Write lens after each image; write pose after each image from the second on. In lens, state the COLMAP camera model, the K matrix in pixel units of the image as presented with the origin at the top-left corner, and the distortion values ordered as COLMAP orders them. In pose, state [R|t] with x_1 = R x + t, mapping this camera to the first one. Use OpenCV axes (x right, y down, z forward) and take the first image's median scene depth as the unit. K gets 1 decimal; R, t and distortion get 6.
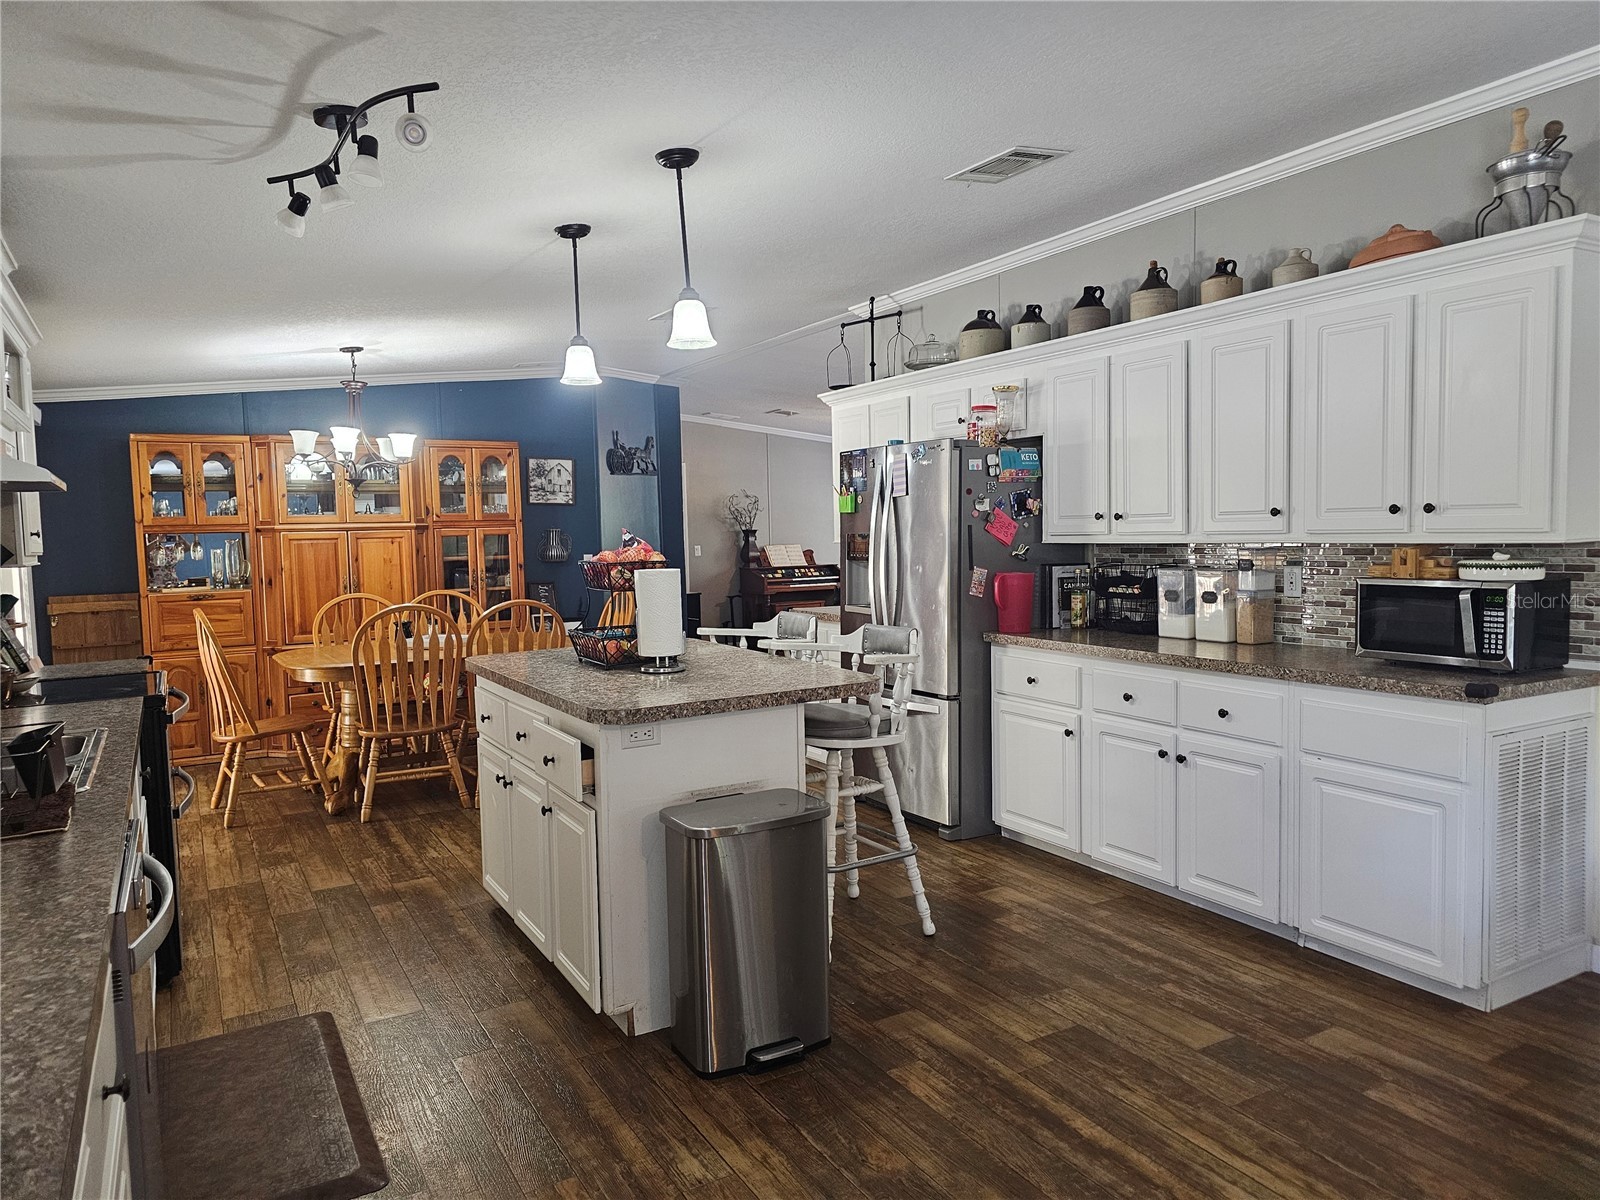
lens RADIAL K [[1090.7, 0, 824.3], [0, 1090.7, 597.7], [0, 0, 1]] dist [0.058751, -0.053683]
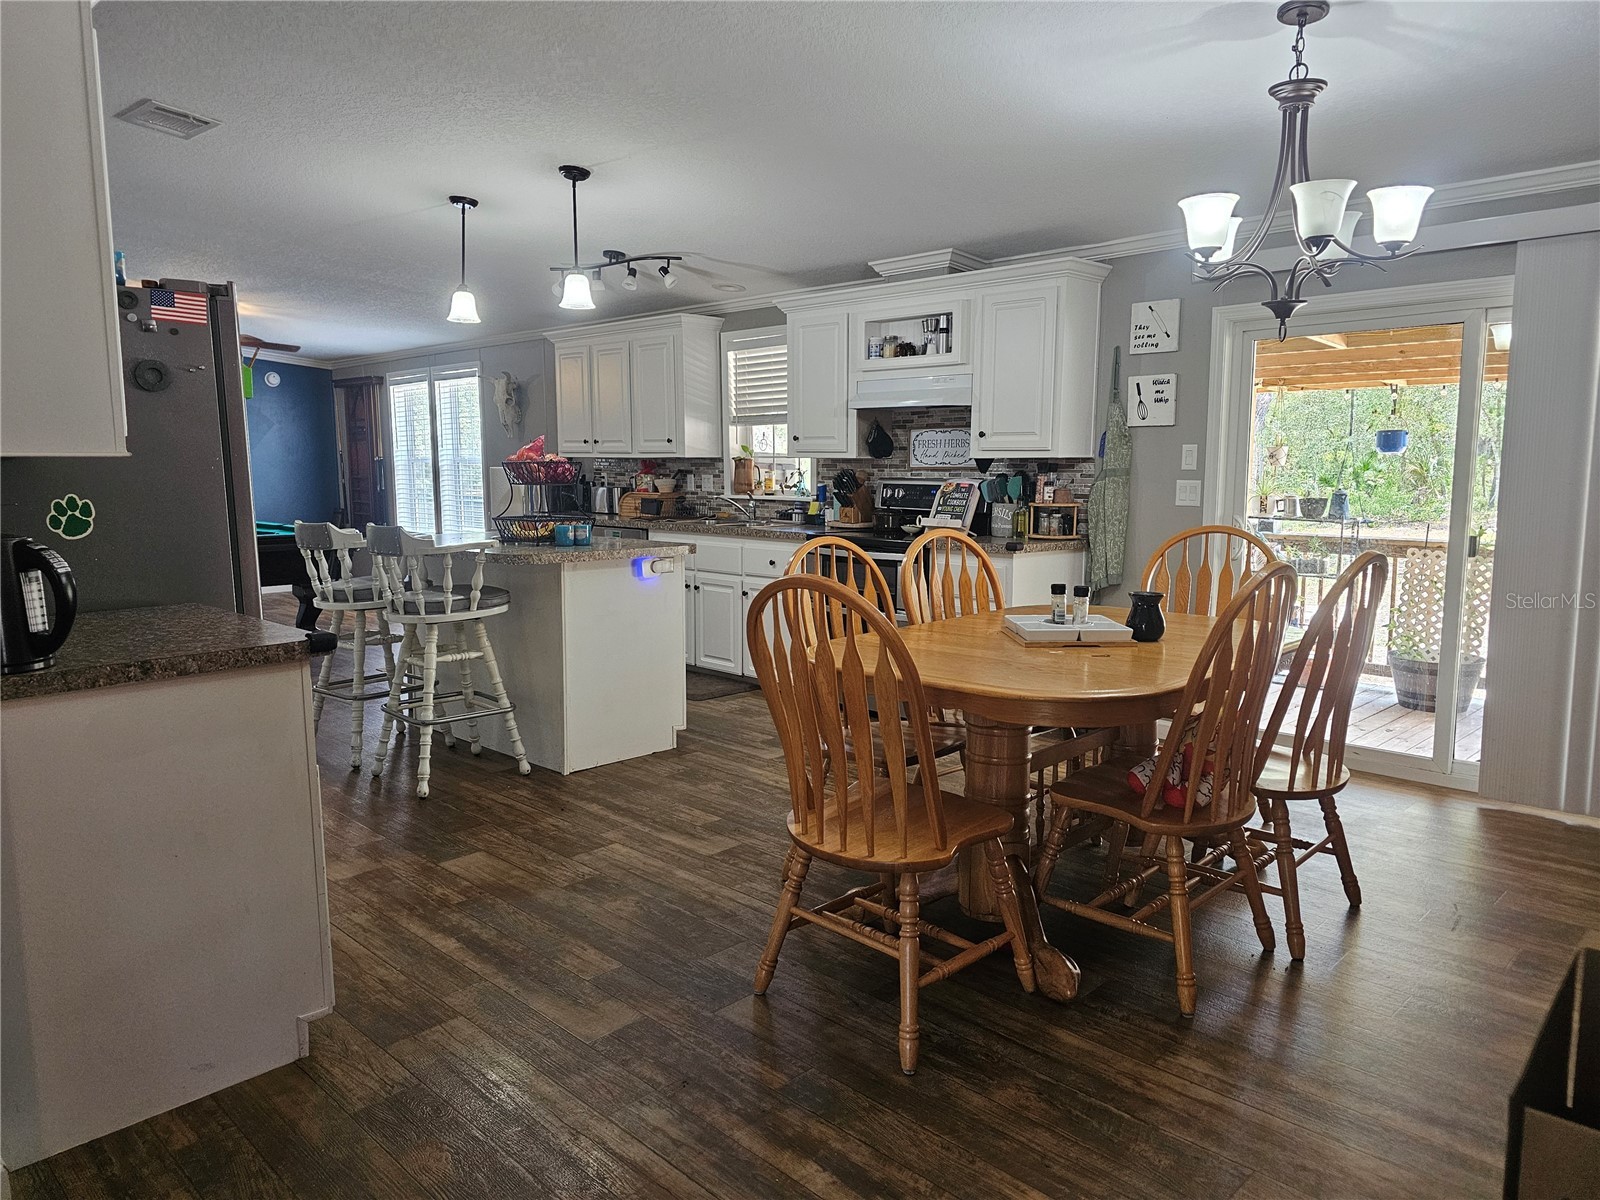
lens RADIAL K [[1090.7, 0, 827.2], [0, 1090.7, 599.7], [0, 0, 1]] dist [0.058751, -0.053683]
pose [[-0.965009, 0.055493, -0.256278, 0.190537], [0.003346, 0.979876, 0.199578, -0.089112], [0.262196, 0.191737, -0.945775, 1.628023]]
